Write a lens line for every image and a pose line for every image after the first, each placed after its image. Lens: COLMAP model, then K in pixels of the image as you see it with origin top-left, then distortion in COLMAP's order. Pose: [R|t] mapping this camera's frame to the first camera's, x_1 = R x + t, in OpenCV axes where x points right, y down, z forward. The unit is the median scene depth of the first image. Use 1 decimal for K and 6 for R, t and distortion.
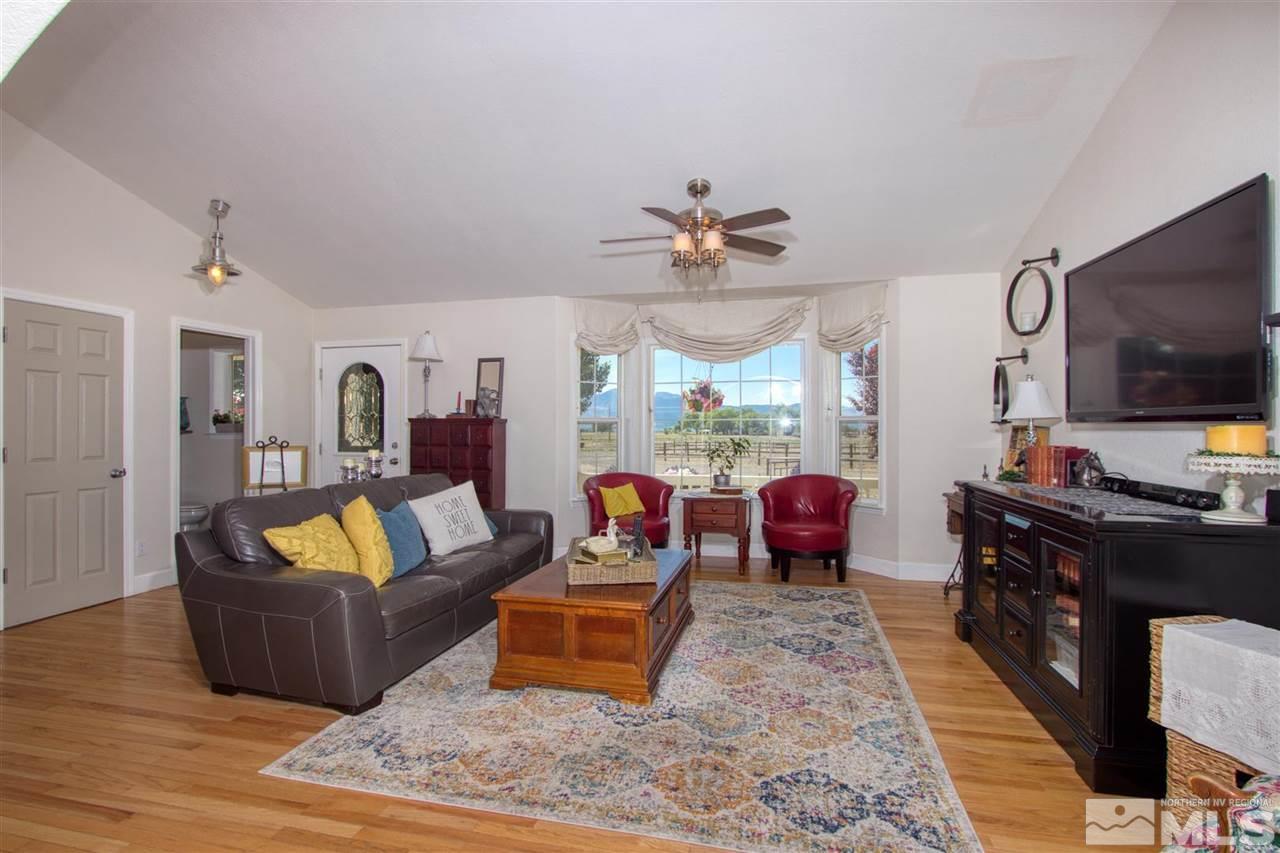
lens RADIAL K [[597.1, 0, 640.0], [0, 597.1, 426.5], [0, 0, 1]] dist [-0.001658, -0.000331]
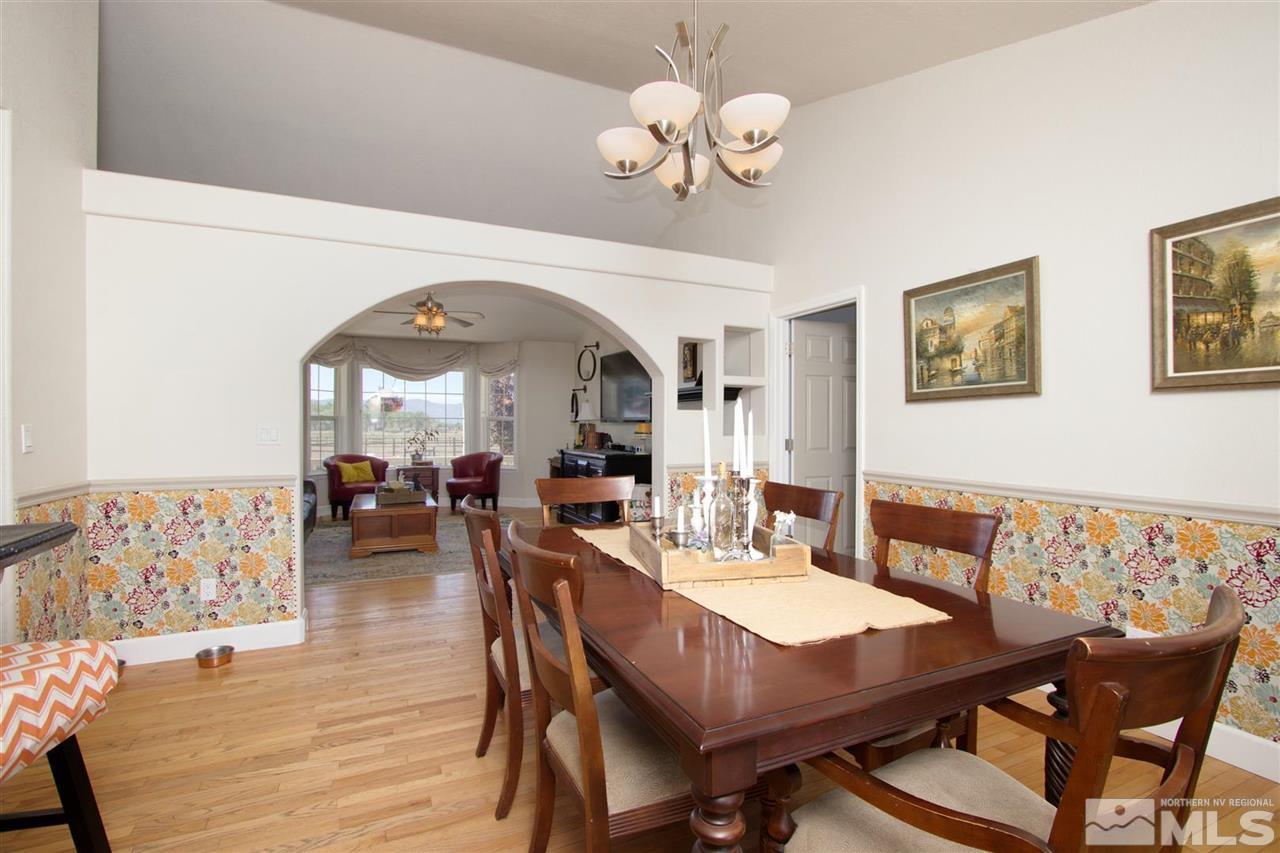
lens RADIAL K [[597.1, 0, 640.0], [0, 597.1, 426.5], [0, 0, 1]] dist [-0.001658, -0.000331]
pose [[0.783540, 0.005508, 0.621317, -0.461011], [-0.009096, 0.999955, 0.002606, 0.001946], [-0.621275, -0.007693, 0.783555, -0.695642]]
